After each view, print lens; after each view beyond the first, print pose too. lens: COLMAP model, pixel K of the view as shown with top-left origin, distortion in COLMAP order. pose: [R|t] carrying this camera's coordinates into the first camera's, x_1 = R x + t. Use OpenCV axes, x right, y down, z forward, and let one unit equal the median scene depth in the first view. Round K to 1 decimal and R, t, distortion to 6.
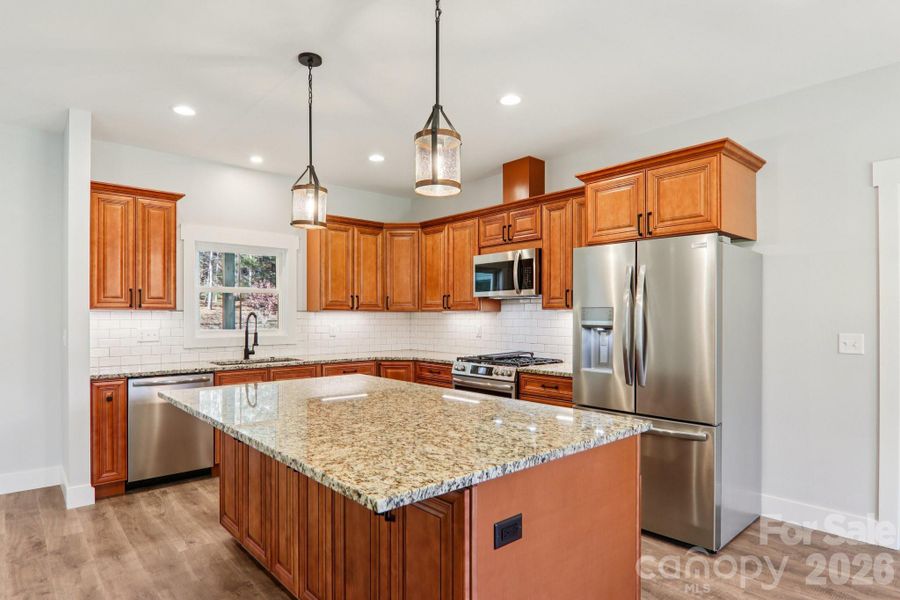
lens RADIAL K [[505.2, 0, 451.6], [0, 505.2, 313.9], [0, 0, 1]] dist [0.014868, -0.031420]
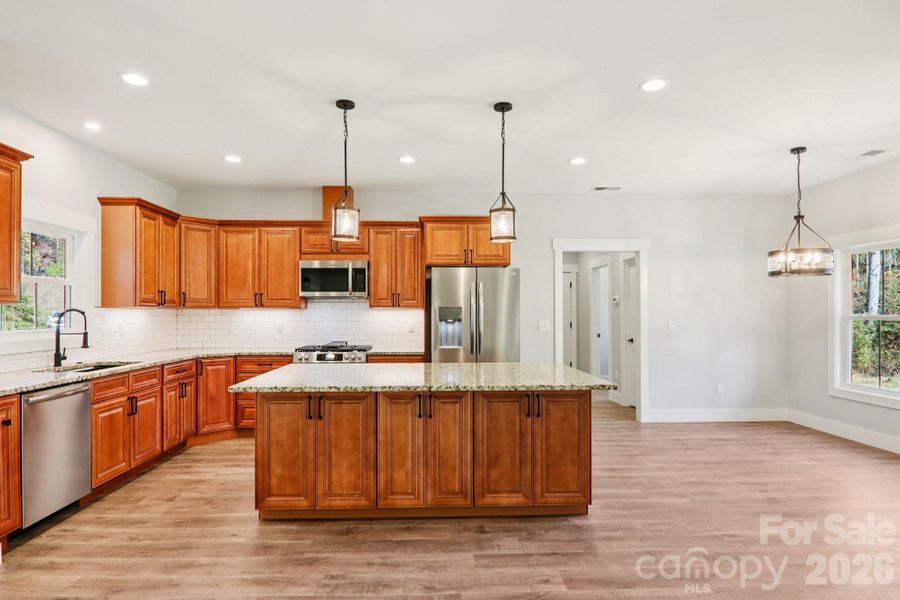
lens RADIAL K [[495.8, 0, 454.1], [0, 495.8, 310.6], [0, 0, 1]] dist [-0.004181, -0.015976]
pose [[0.626860, 0.001894, 0.779130, -0.671764], [-0.002444, 0.999997, -0.000464, -0.000478], [-0.779128, -0.001613, 0.626862, 0.020876]]
